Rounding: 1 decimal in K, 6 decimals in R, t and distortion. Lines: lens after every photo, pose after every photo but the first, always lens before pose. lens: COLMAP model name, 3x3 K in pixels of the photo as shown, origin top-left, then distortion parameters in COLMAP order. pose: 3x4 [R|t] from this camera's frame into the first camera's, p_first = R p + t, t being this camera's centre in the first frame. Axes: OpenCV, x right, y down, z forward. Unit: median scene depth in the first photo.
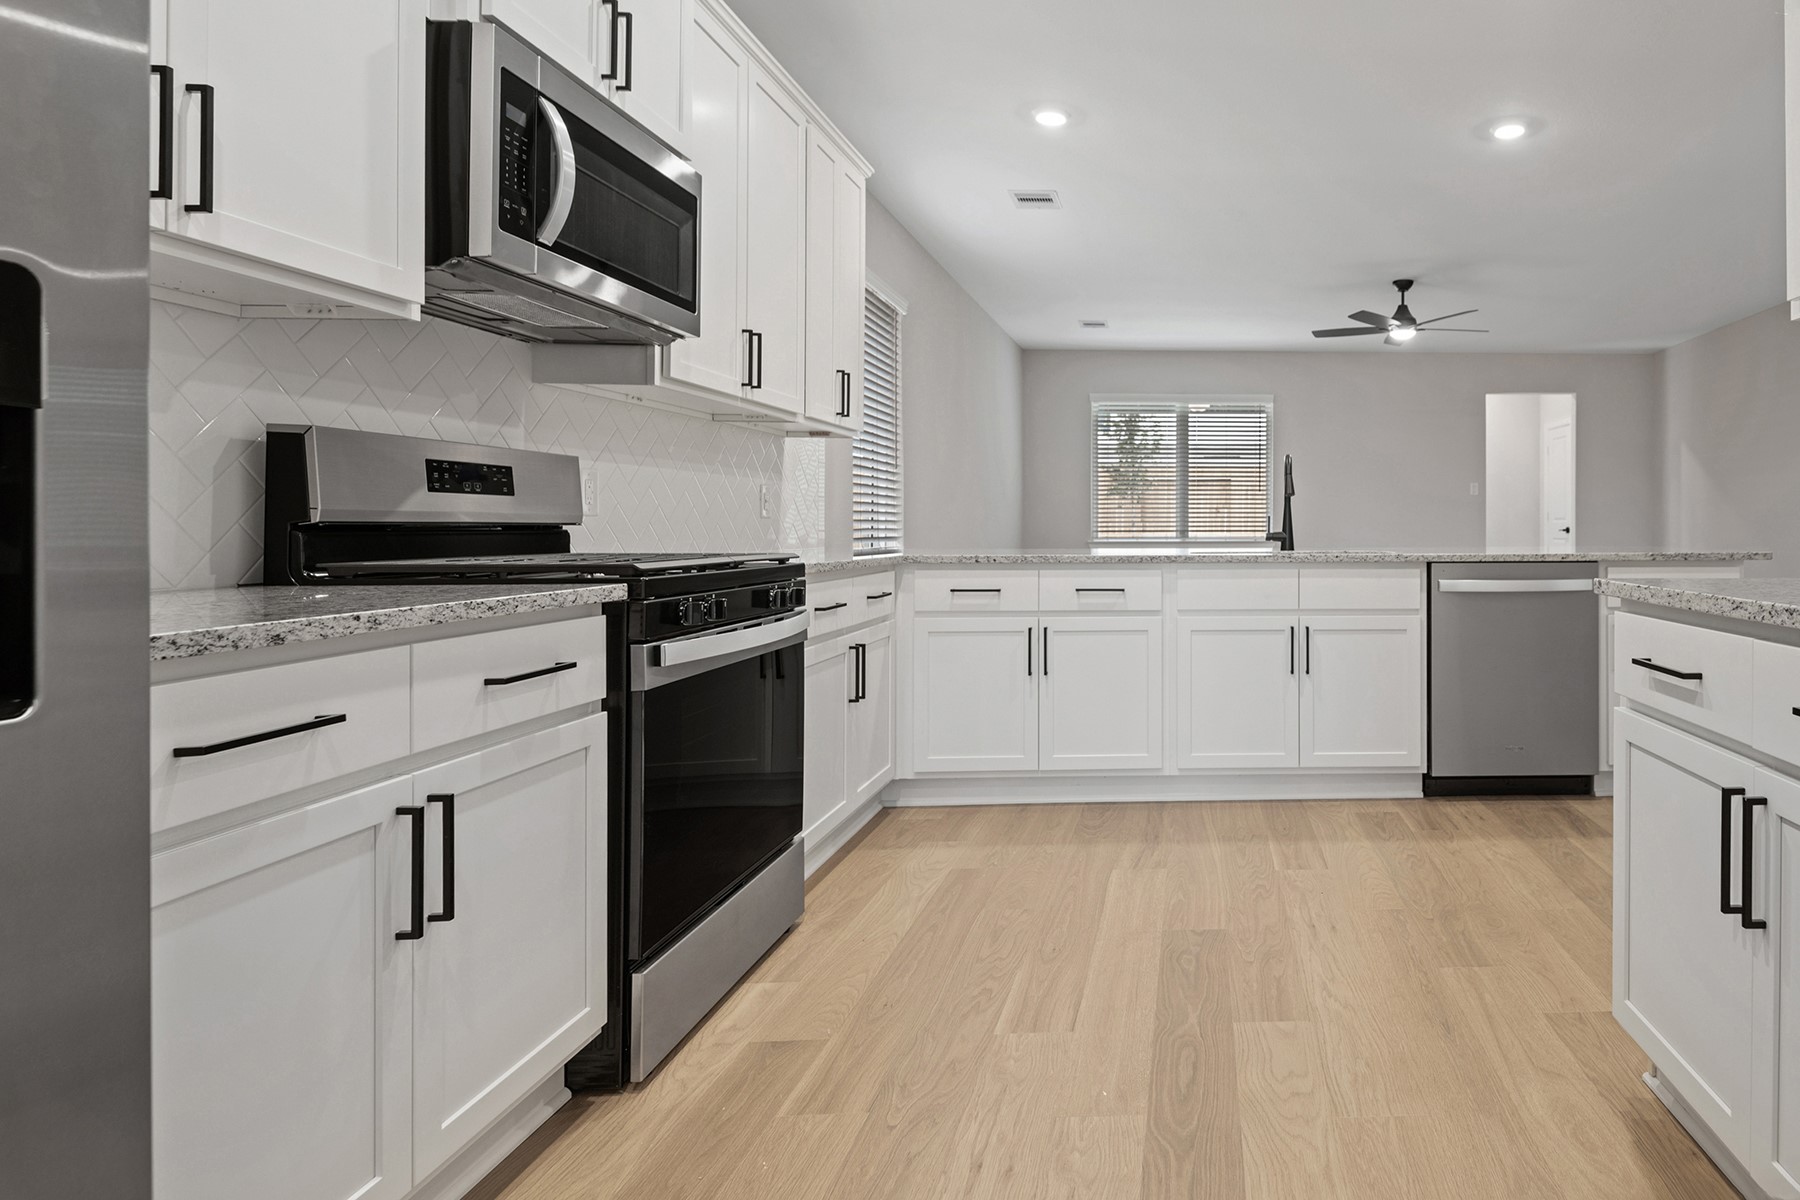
lens RADIAL K [[986.2, 0, 1221.3], [0, 986.2, 525.3], [0, 0, 1]] dist [0.002283, 0.000097]
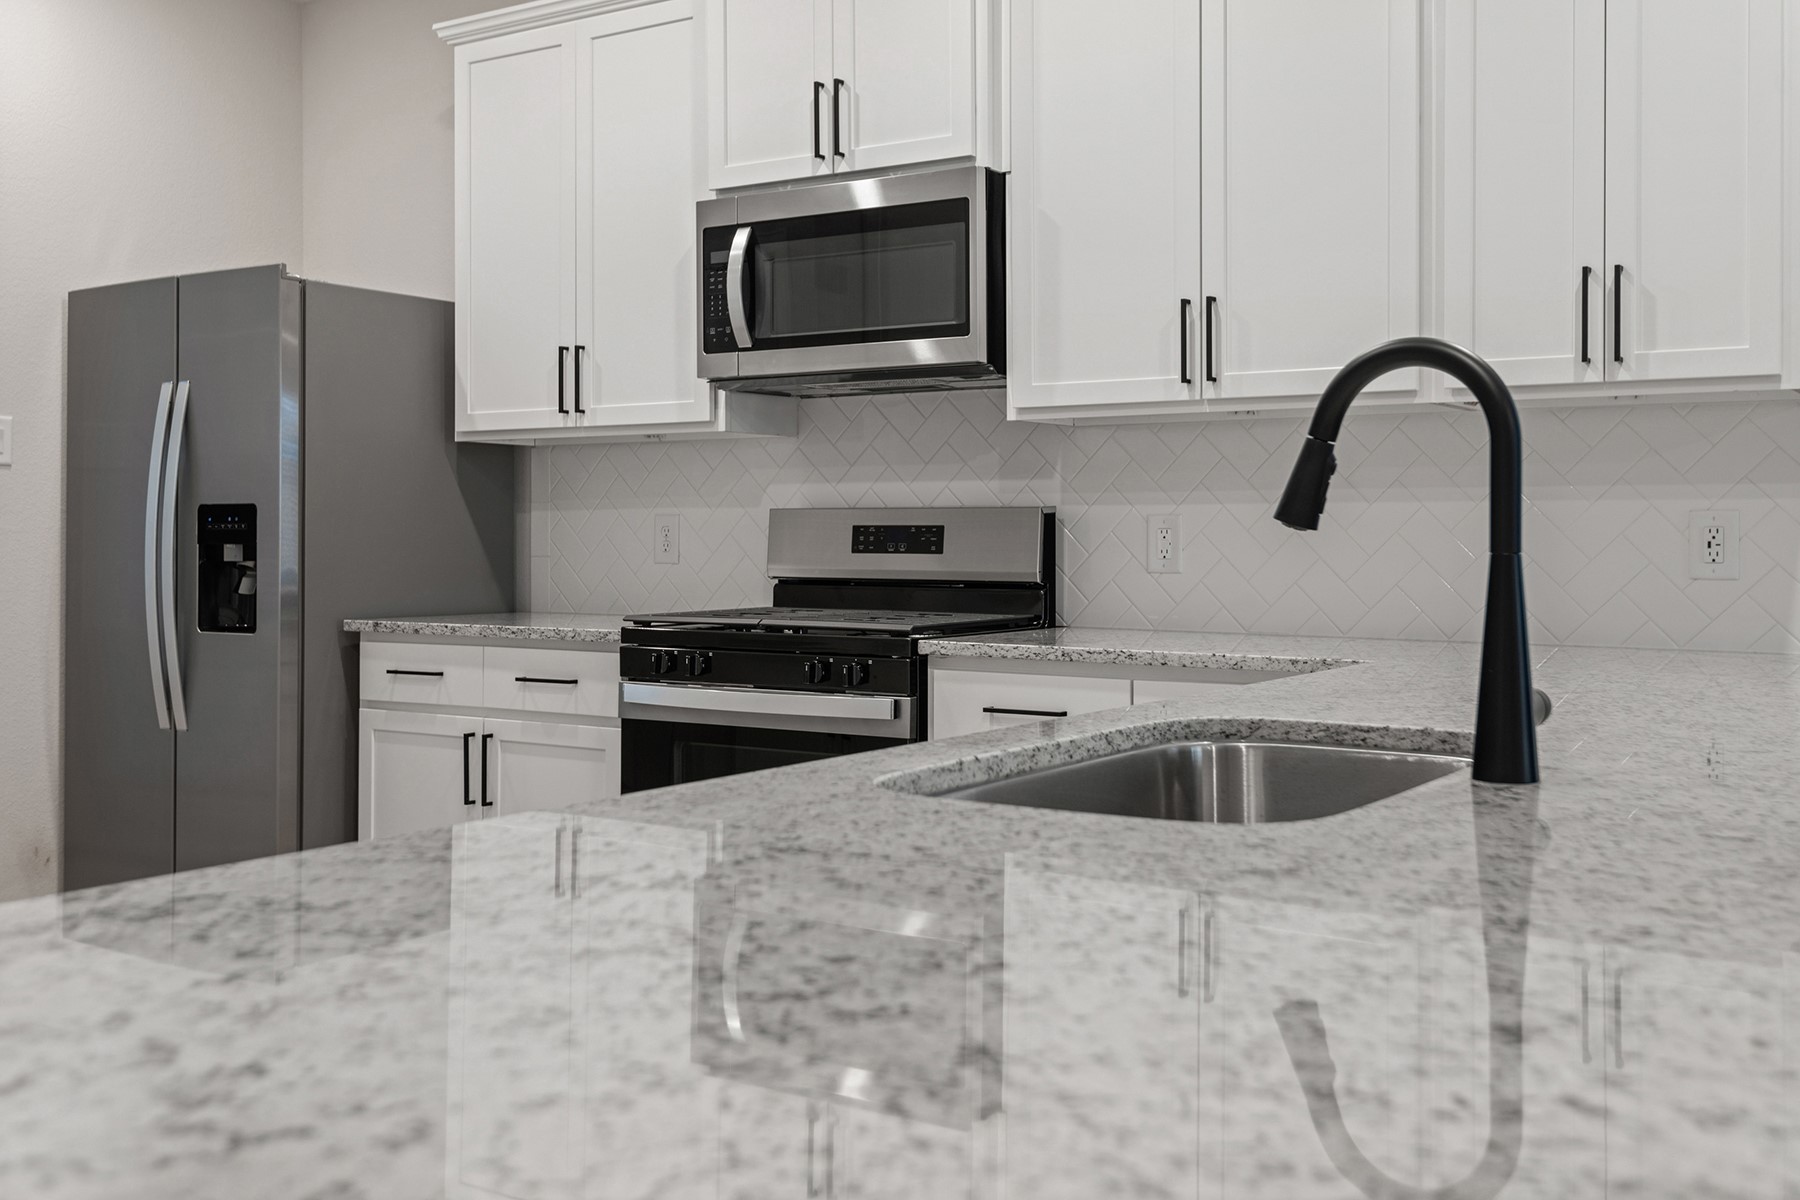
lens RADIAL K [[1781.8, 0, 893.5], [0, 1781.8, 528.1], [0, 0, 1]] dist [0.012984, 0.003040]
pose [[-0.567447, -0.007087, -0.823379, 0.840809], [-0.002196, 0.999972, -0.007093, -0.043496], [0.823407, -0.002217, -0.567447, 2.017298]]
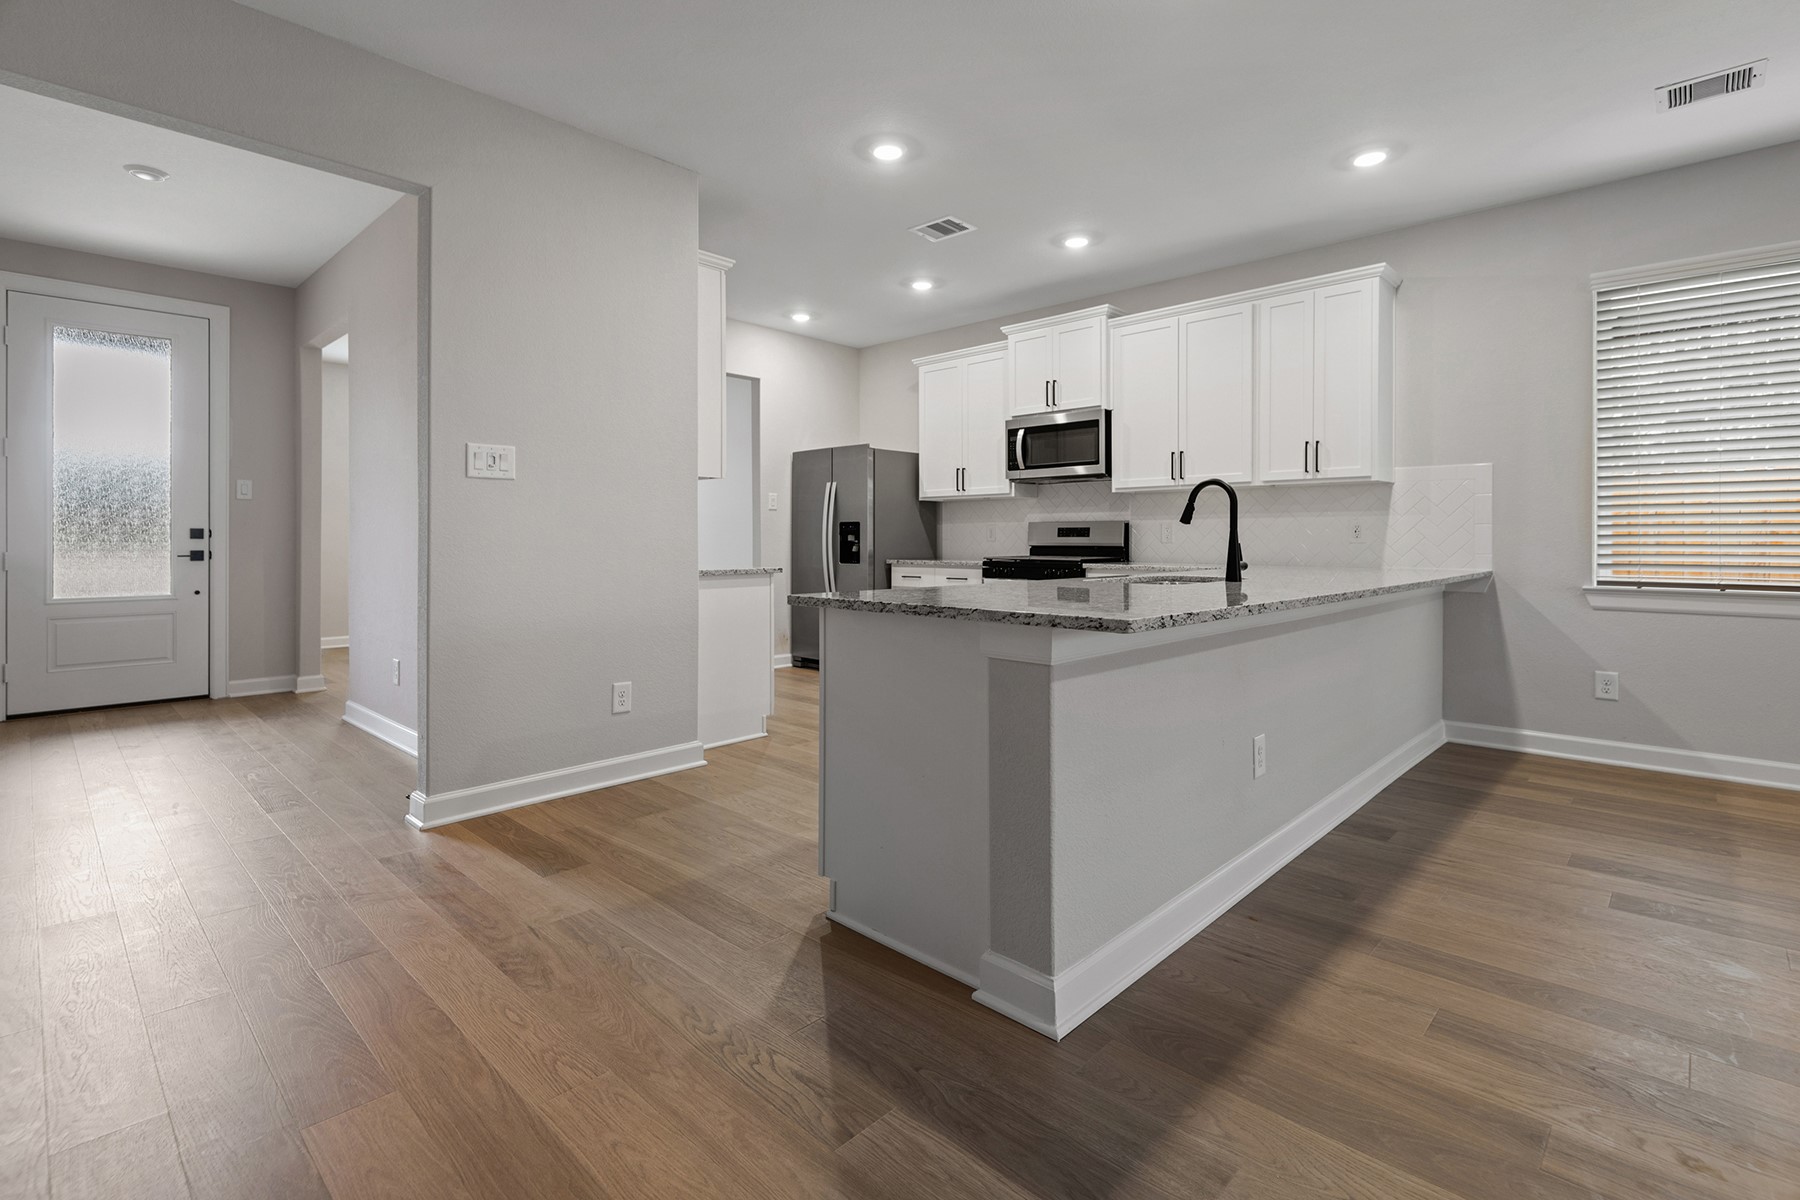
lens RADIAL K [[835.8, 0, 892.4], [0, 835.8, 542.1], [0, 0, 1]] dist [0.027638, -0.015925]
pose [[-0.714030, 0.002070, -0.700112, 1.526814], [0.000293, 0.999996, 0.002658, -0.021408], [0.700115, 0.001693, -0.714028, 2.425074]]
